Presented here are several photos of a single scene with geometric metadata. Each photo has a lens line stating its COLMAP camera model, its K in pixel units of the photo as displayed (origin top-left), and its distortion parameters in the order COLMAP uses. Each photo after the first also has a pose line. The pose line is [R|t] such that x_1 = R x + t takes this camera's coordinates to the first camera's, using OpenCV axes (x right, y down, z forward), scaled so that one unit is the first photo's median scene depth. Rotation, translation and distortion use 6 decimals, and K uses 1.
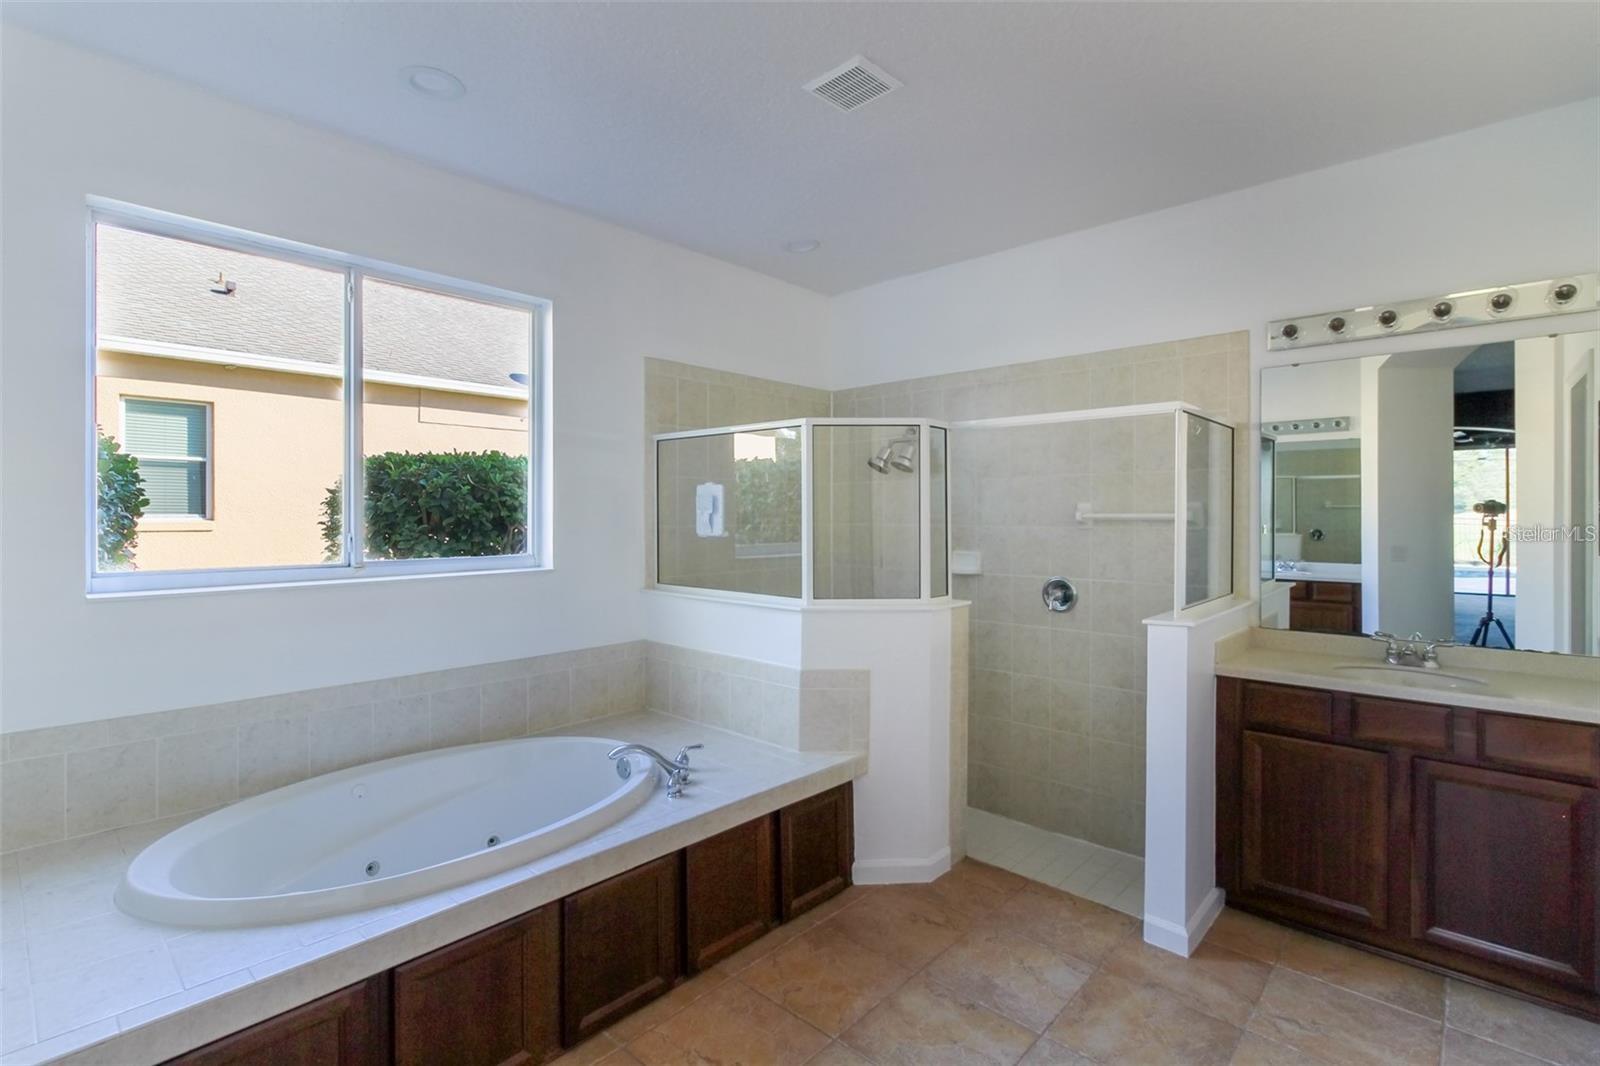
lens RADIAL K [[758.1, 0, 798.2], [0, 758.1, 525.7], [0, 0, 1]] dist [-0.002573, 0.000030]
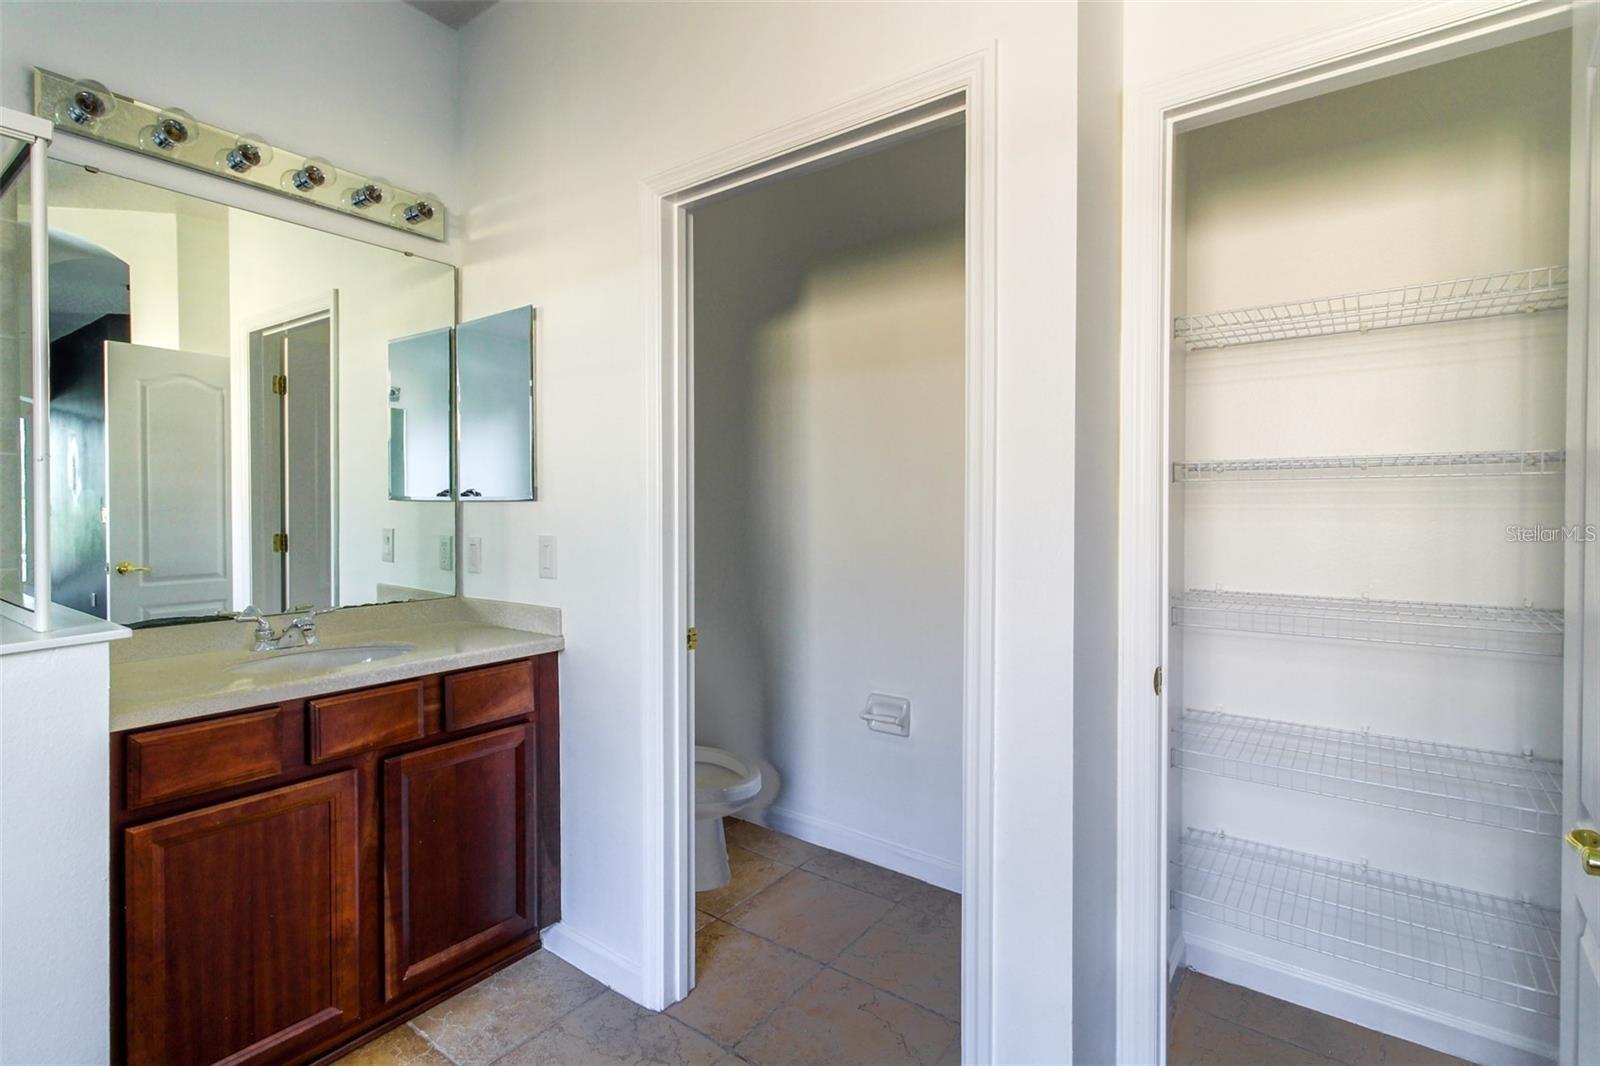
lens RADIAL K [[758.1, 0, 798.2], [0, 758.1, 518.2], [0, 0, 1]] dist [-0.002573, 0.000030]
pose [[-0.112759, -0.010695, 0.993565, 0.028778], [0.004711, 0.999925, 0.011299, 0.057435], [-0.993611, 0.005955, -0.112700, 0.629862]]
